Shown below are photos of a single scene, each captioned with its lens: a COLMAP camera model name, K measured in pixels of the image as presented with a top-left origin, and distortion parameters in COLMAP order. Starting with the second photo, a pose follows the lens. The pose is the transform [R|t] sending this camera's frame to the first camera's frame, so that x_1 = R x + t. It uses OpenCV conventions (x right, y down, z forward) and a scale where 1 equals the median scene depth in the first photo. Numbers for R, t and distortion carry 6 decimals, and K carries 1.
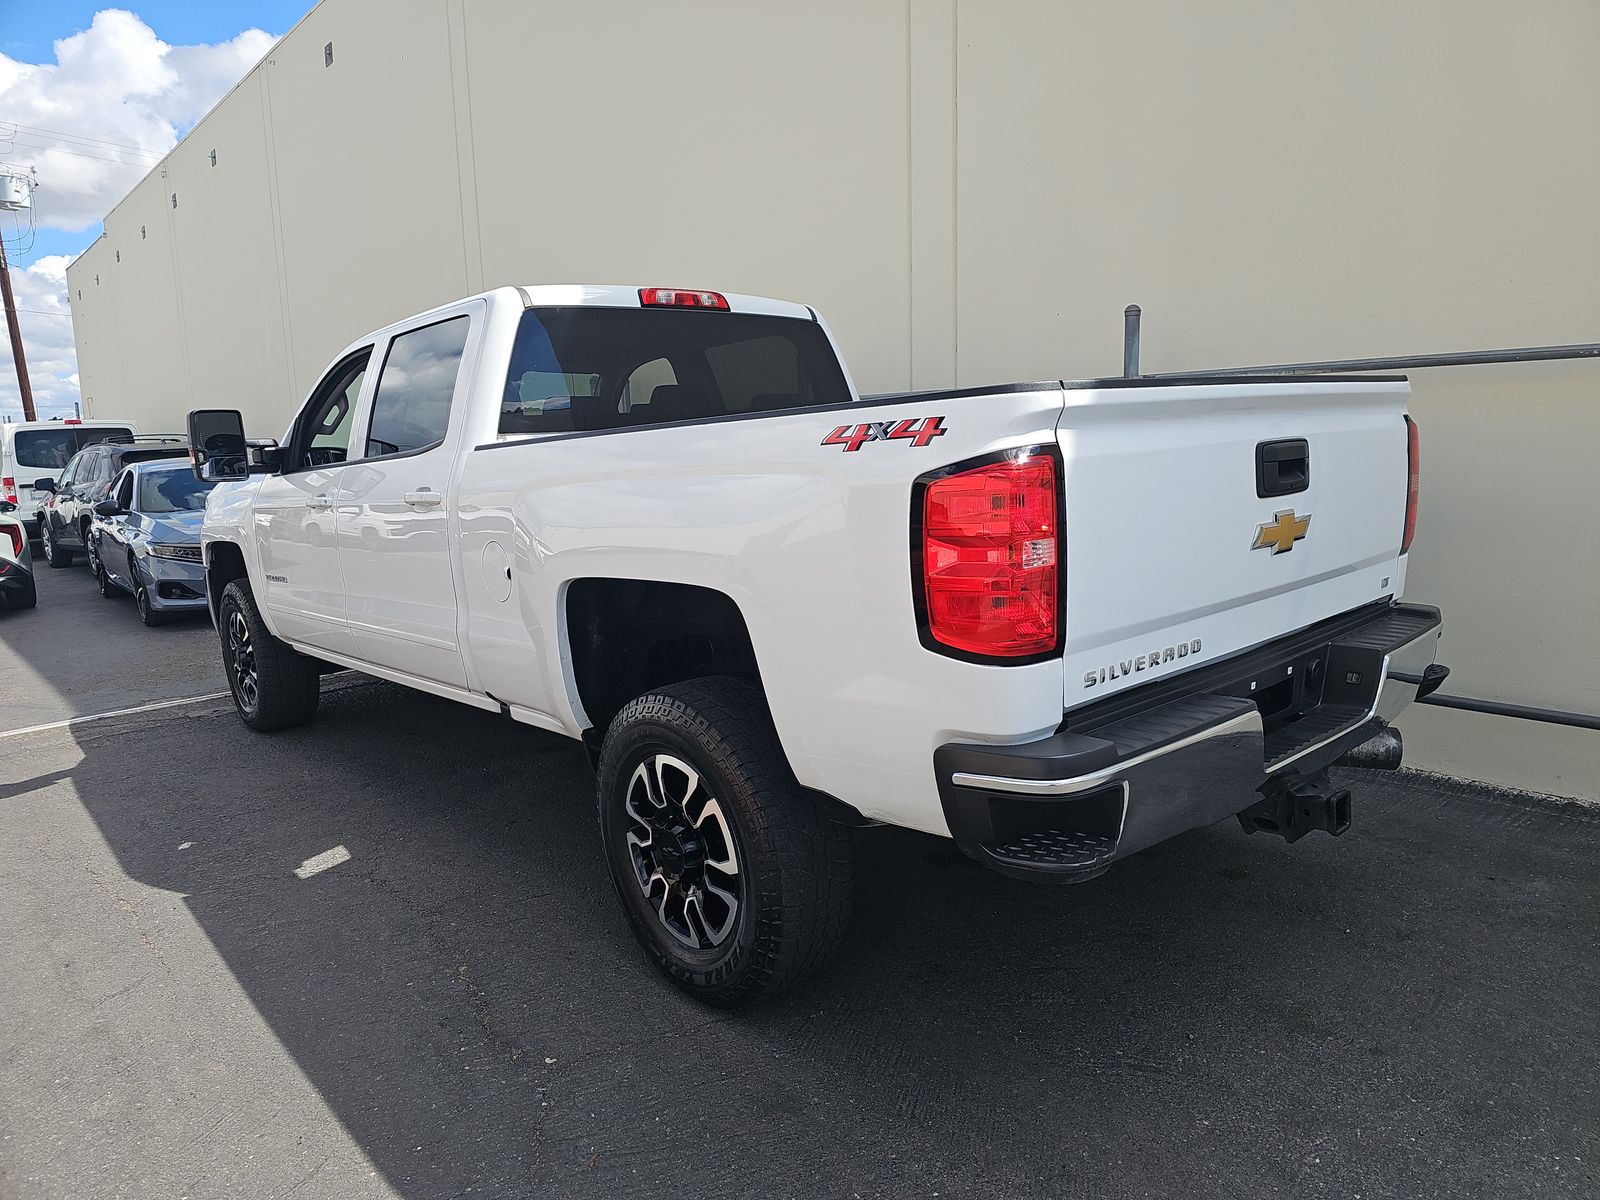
lens RADIAL K [[1038.8, 0, 800.0], [0, 1038.8, 600.0], [0, 0, 1]] dist [0.091815, 0.000880]
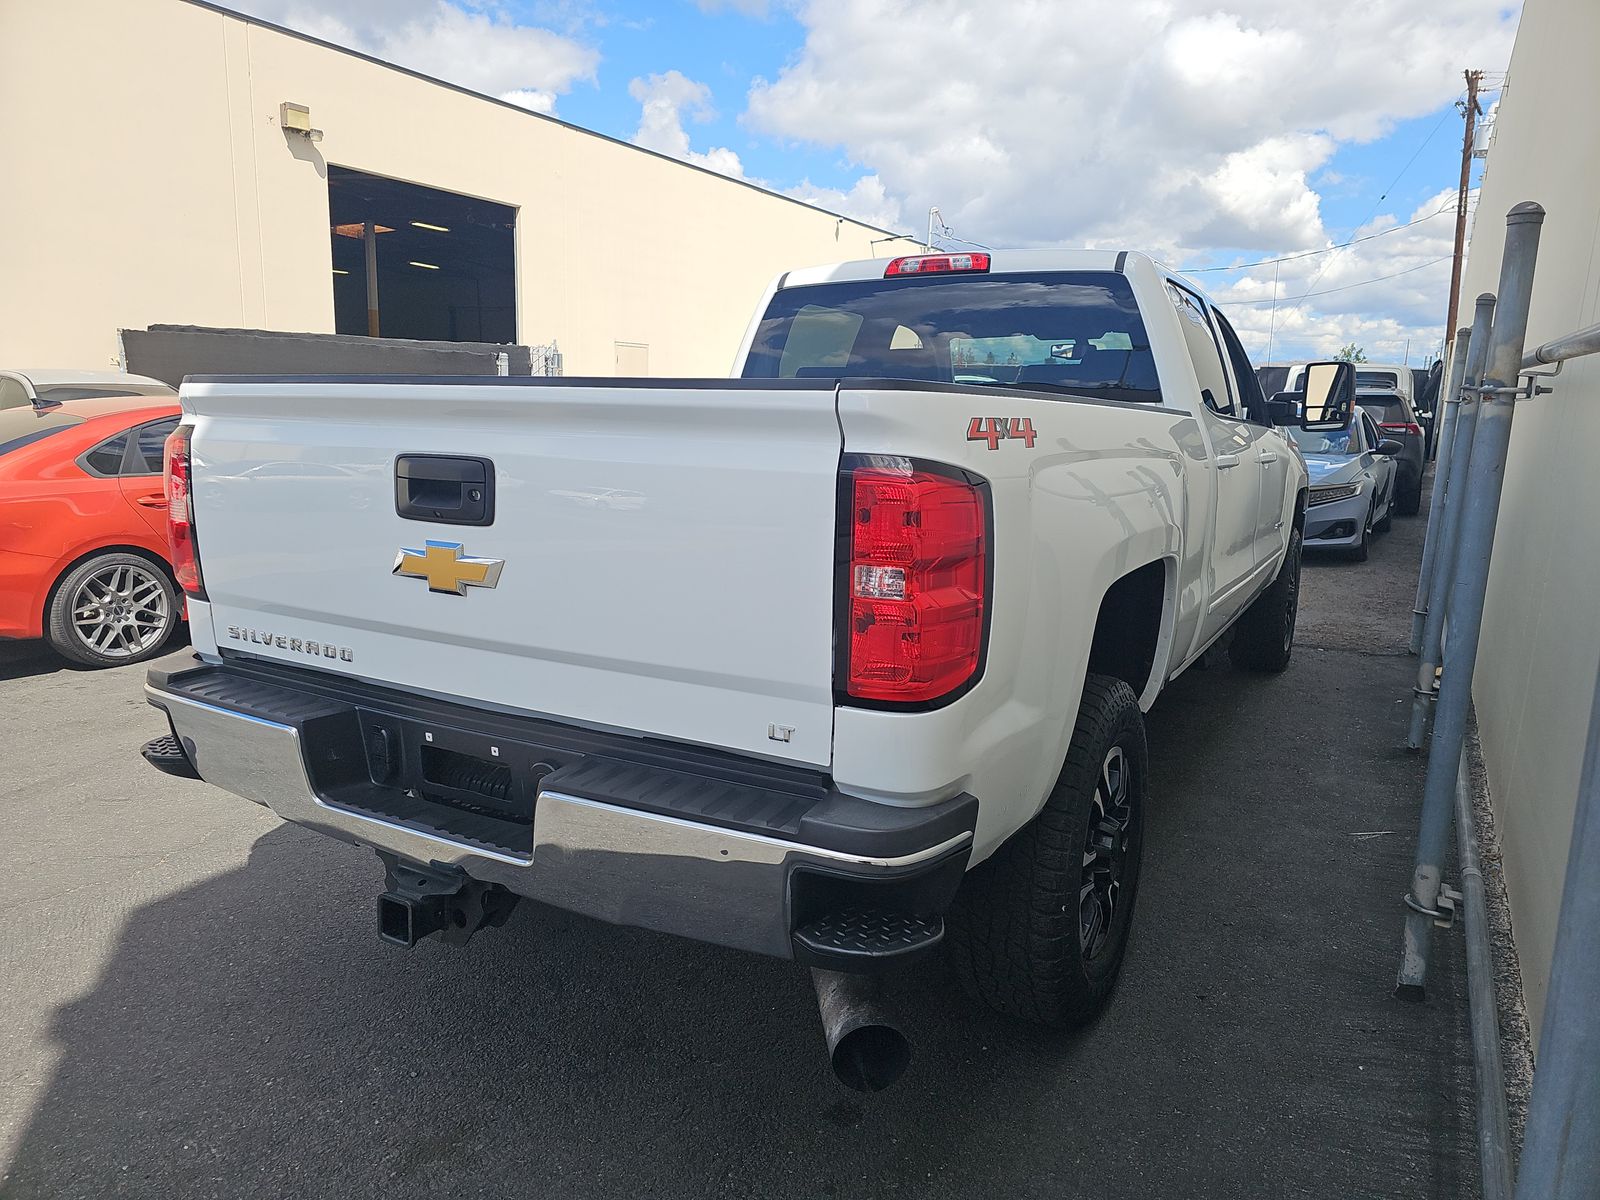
lens RADIAL K [[1065.8, 0, 800.0], [0, 1065.8, 600.0], [0, 0, 1]] dist [0.053223, -0.049729]
pose [[0.313132, 0.223596, -0.923013, 1.021775], [-0.180004, 0.968246, 0.173487, -0.182141], [0.932495, 0.111822, 0.343437, 0.761320]]
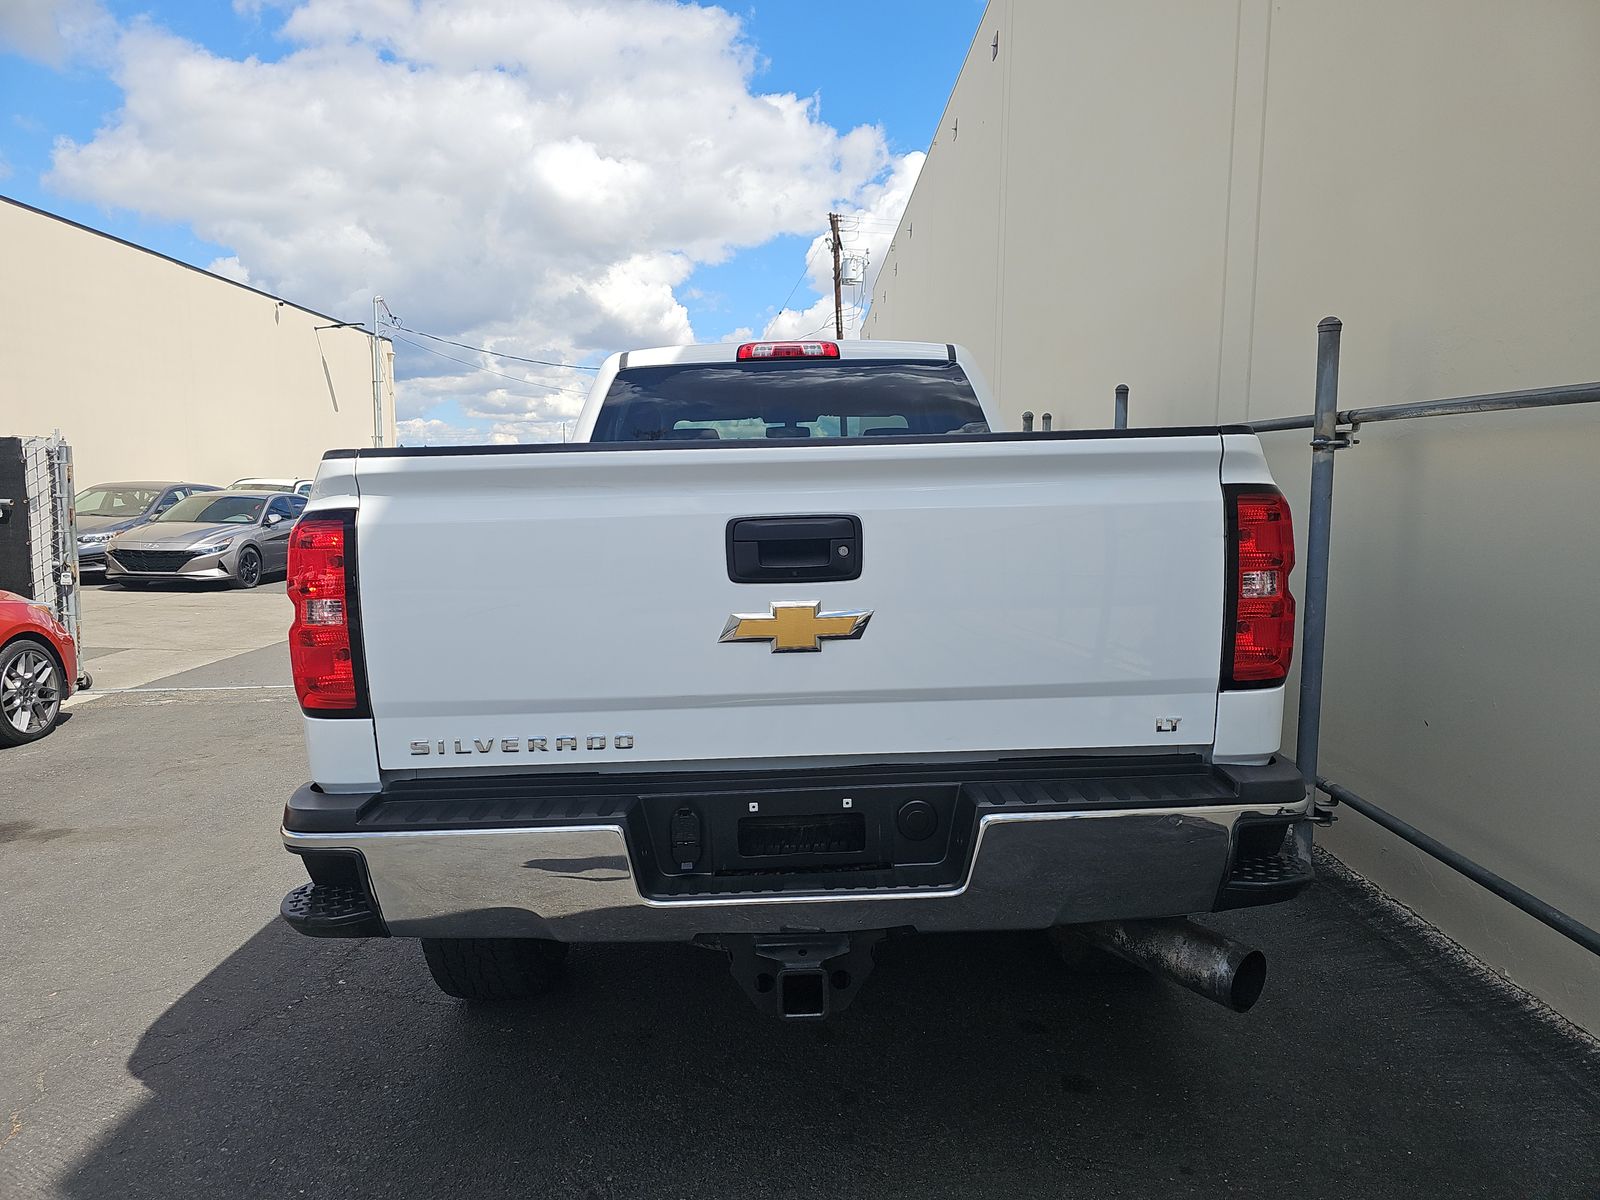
lens RADIAL K [[1074.2, 0, 800.0], [0, 1074.2, 600.0], [0, 0, 1]] dist [0.067627, -0.055203]
pose [[0.752490, 0.093601, -0.651919, 0.780223], [-0.114583, 0.993360, 0.010365, -0.074104], [0.648560, 0.066899, 0.758218, 0.291259]]
